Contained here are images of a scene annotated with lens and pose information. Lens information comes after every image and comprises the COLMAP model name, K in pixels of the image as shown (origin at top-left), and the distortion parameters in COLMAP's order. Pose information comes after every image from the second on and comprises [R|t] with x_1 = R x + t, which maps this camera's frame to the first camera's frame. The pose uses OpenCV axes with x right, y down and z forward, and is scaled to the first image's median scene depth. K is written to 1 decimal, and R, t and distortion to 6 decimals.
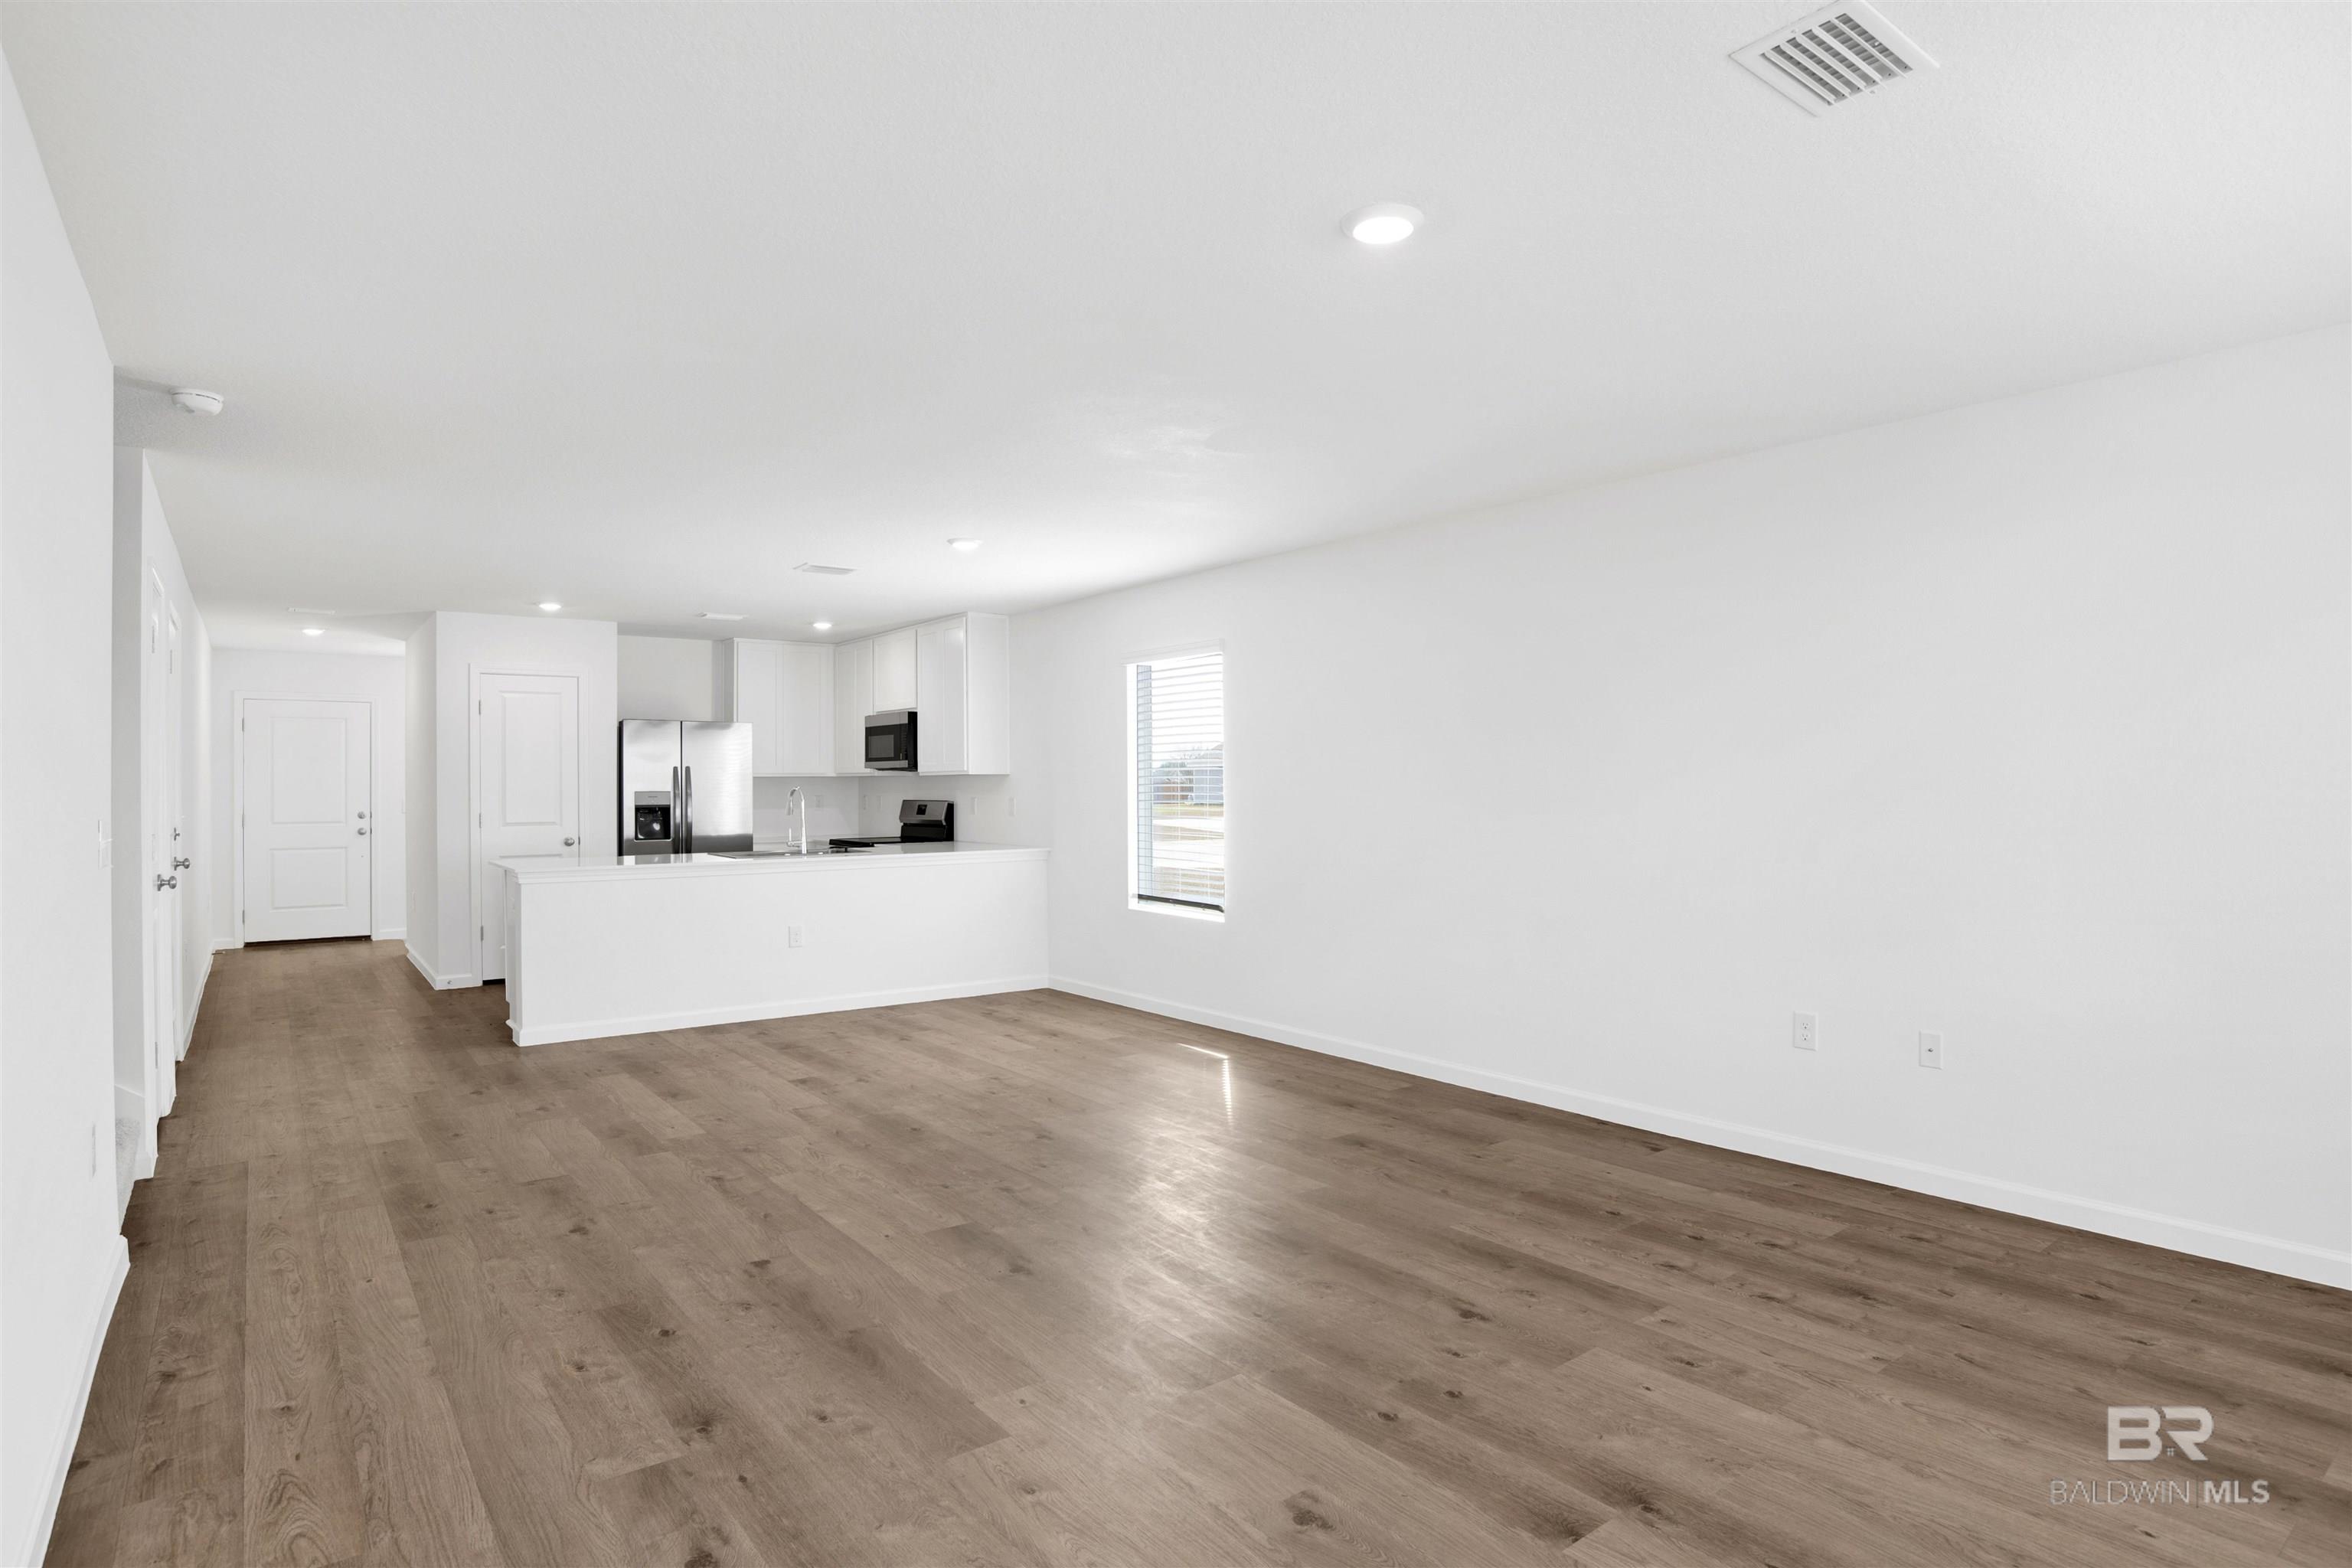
lens RADIAL K [[1240.4, 0, 1177.8], [0, 1240.4, 783.7], [0, 0, 1]] dist [-0.041354, 0.002258]
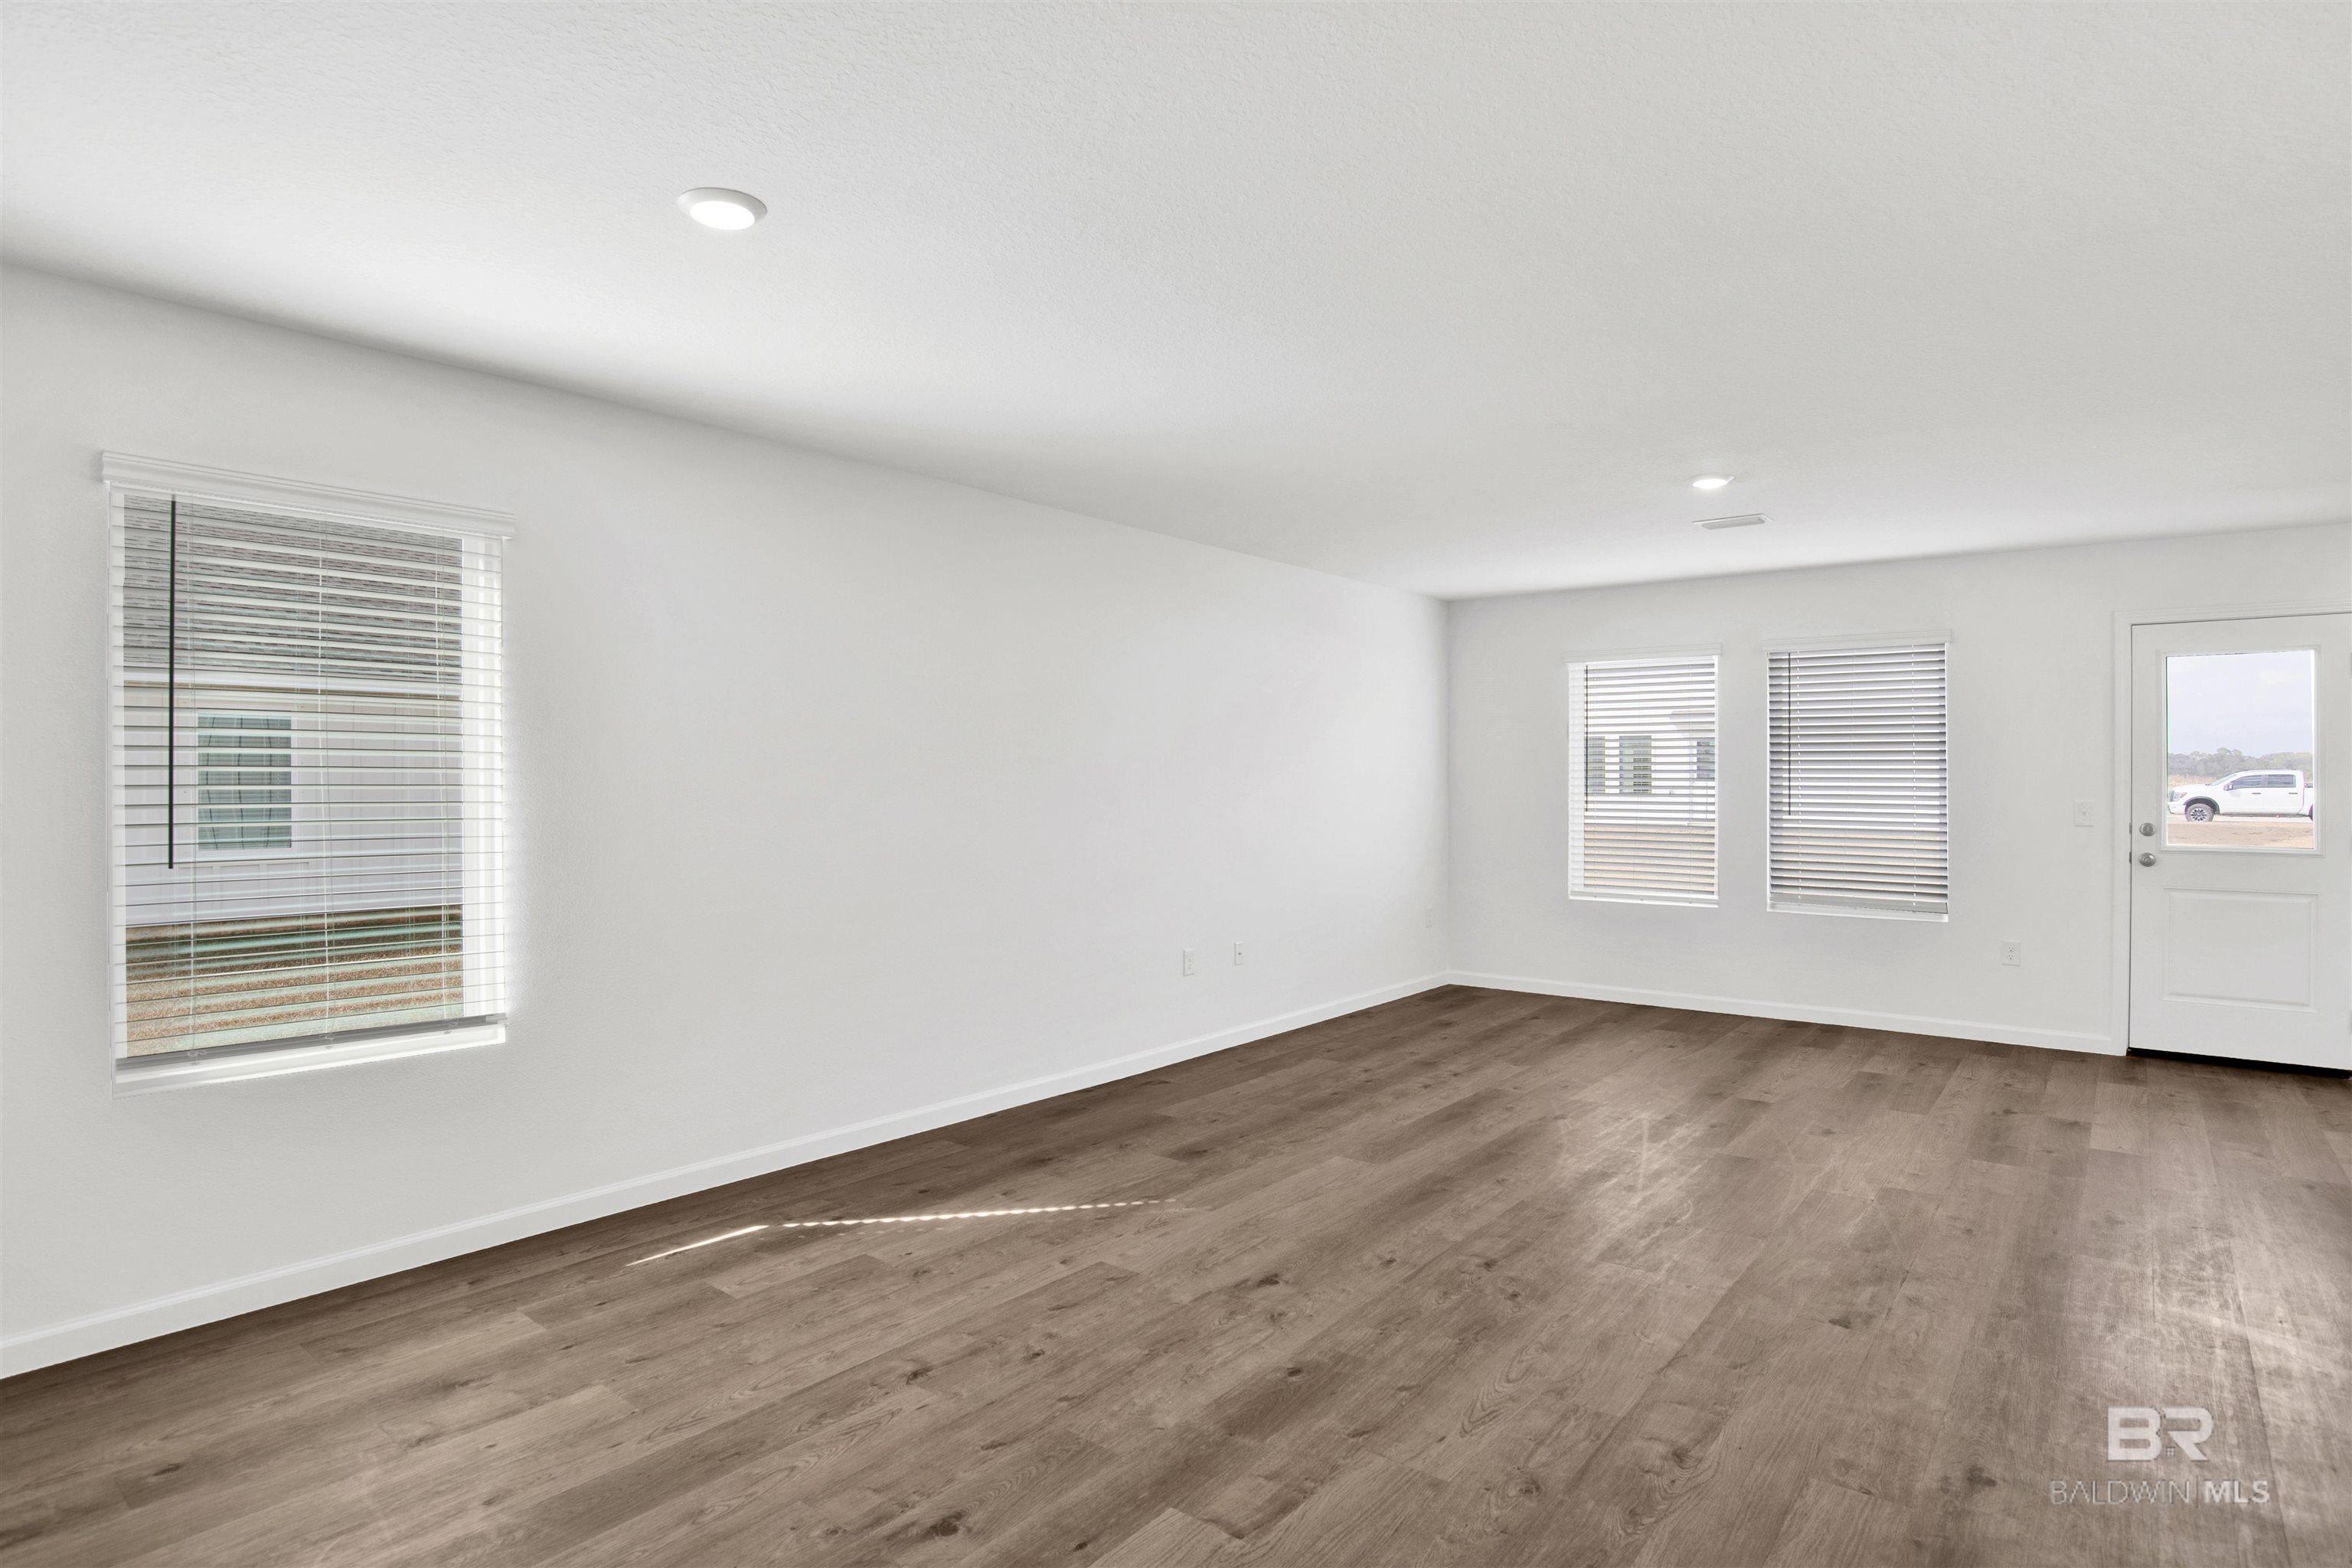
lens RADIAL K [[1240.4, 0, 1201.2], [0, 1240.4, 759.5], [0, 0, 1]] dist [-0.041354, 0.002258]
pose [[-0.249715, 0.021755, 0.968075, -0.455844], [-0.000350, 0.999745, -0.022557, 0.001513], [-0.968319, -0.005971, -0.249644, 0.702856]]
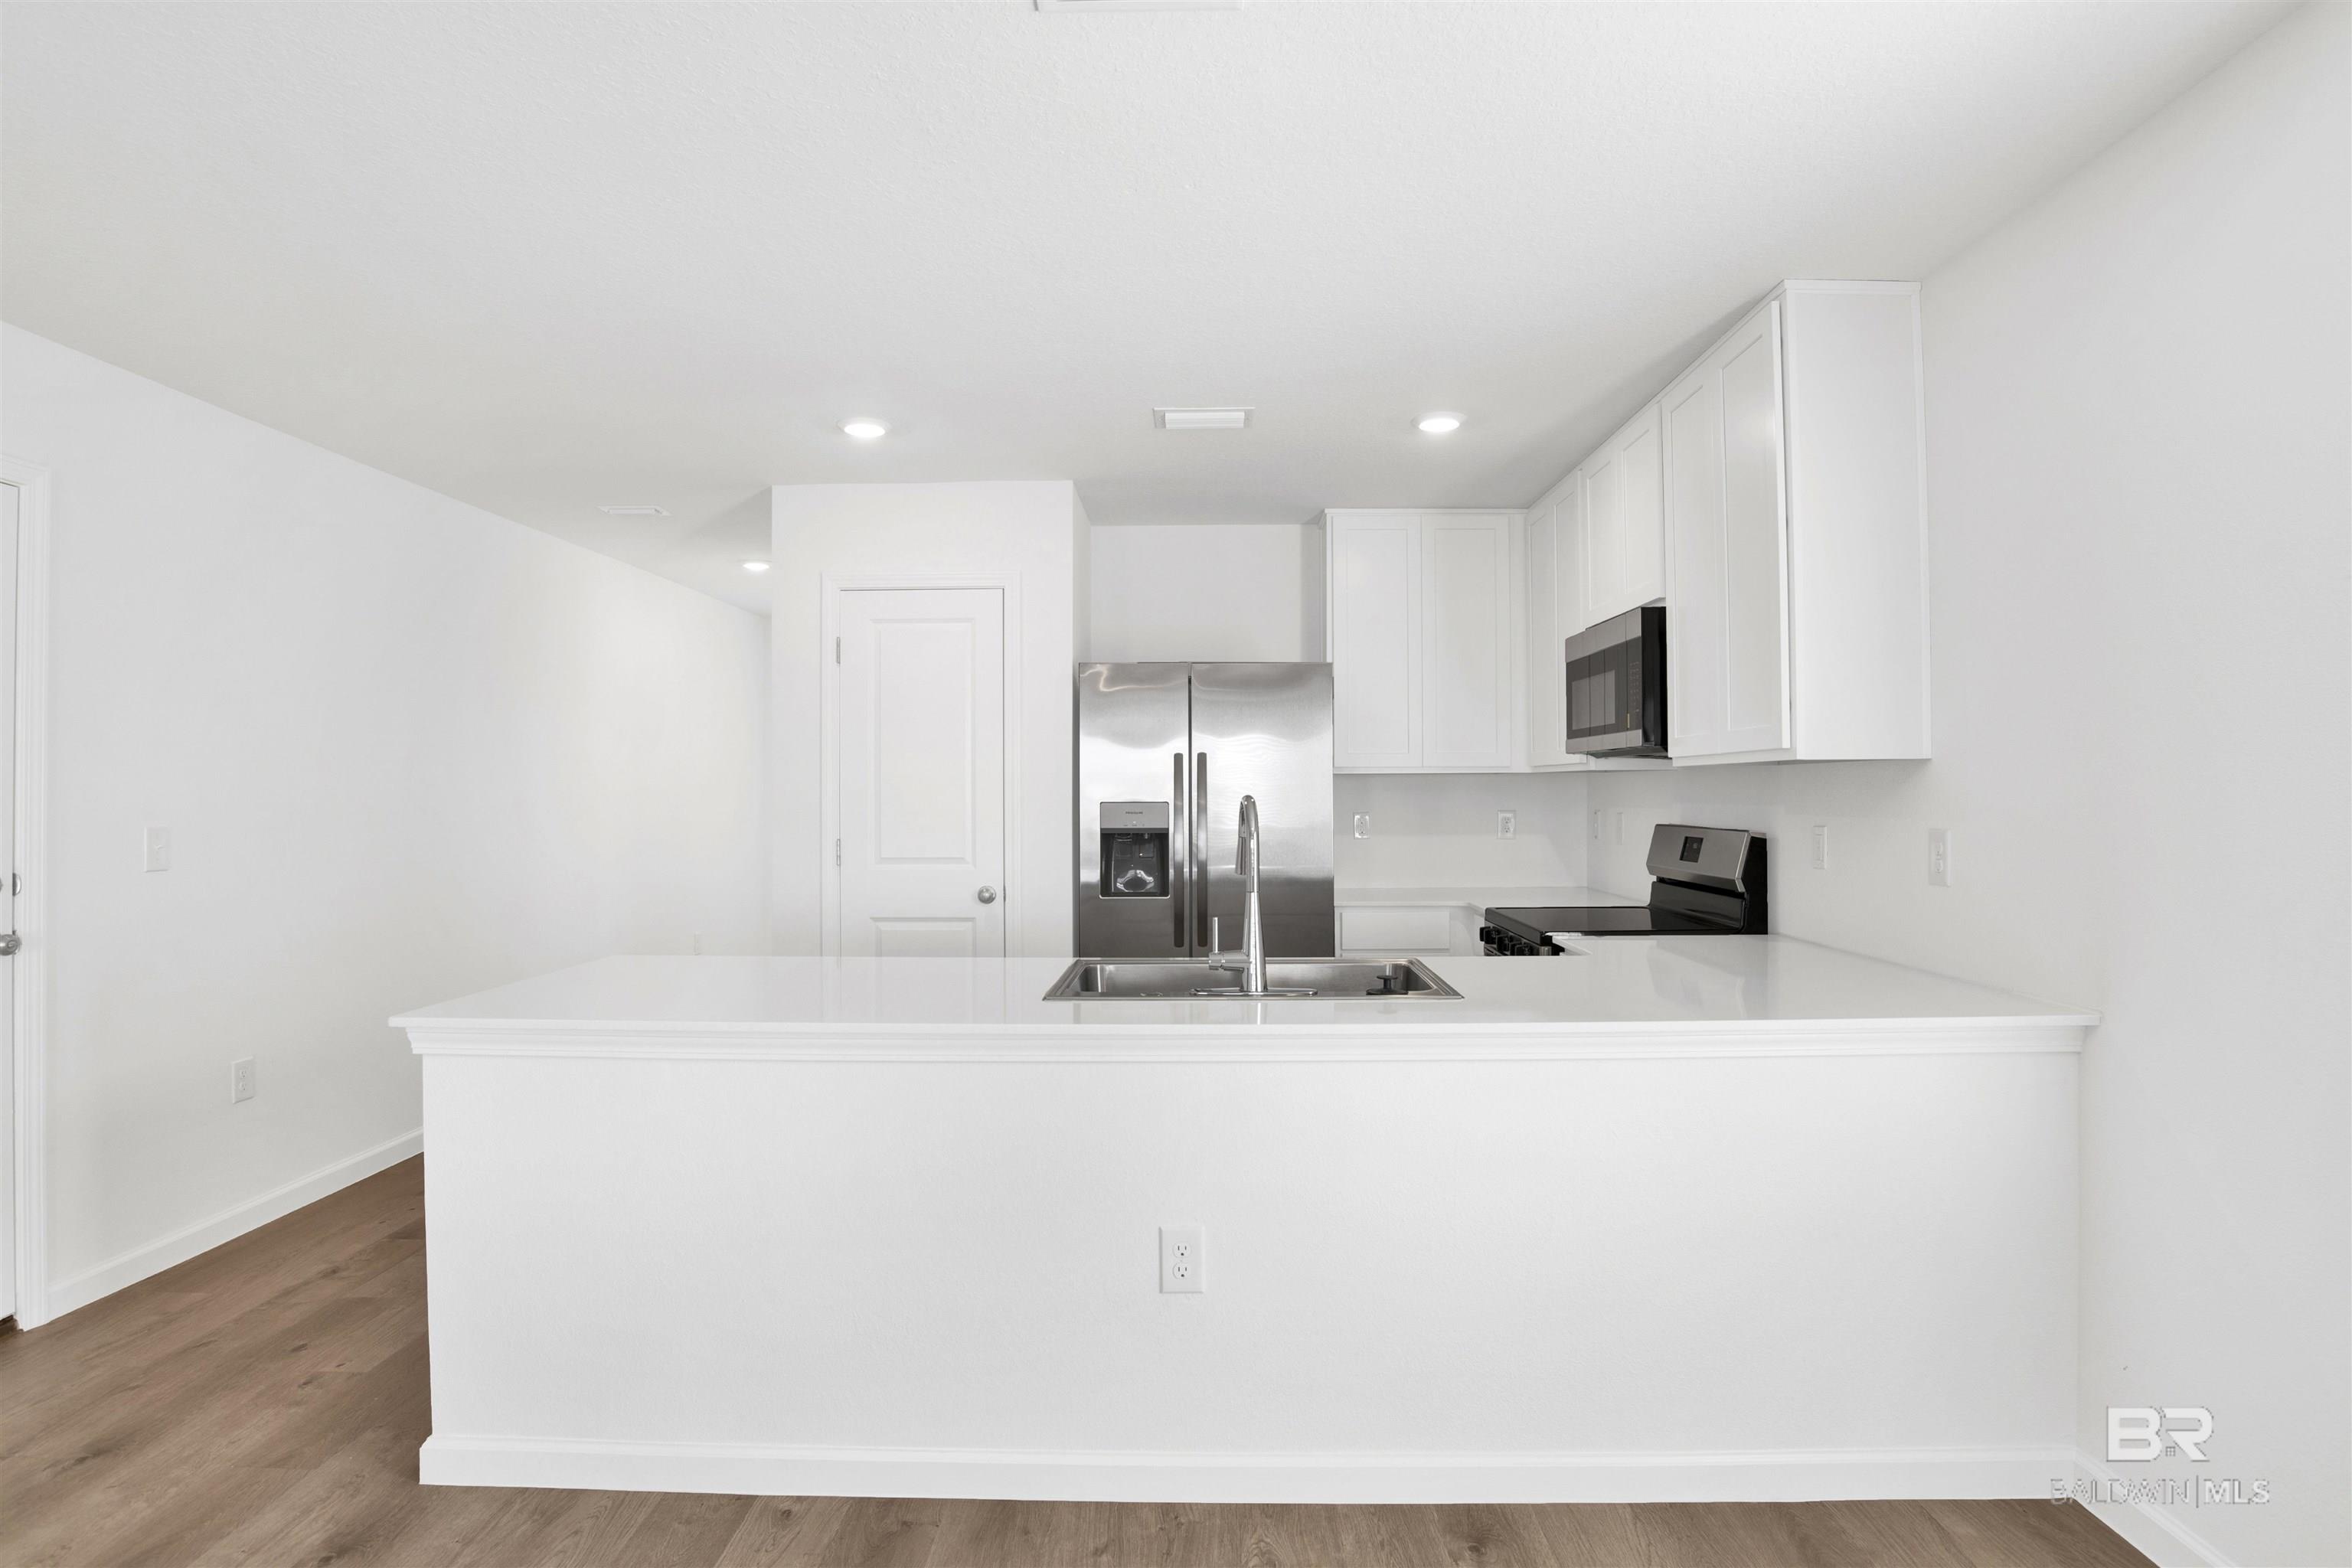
lens RADIAL K [[1240.4, 0, 1208.5], [0, 1240.4, 766.9], [0, 0, 1]] dist [-0.041354, 0.002258]
pose [[0.791252, -0.010055, -0.611407, -0.094712], [0.000820, 0.999881, -0.015383, -0.000501], [0.611489, 0.011670, 0.791167, 0.664837]]
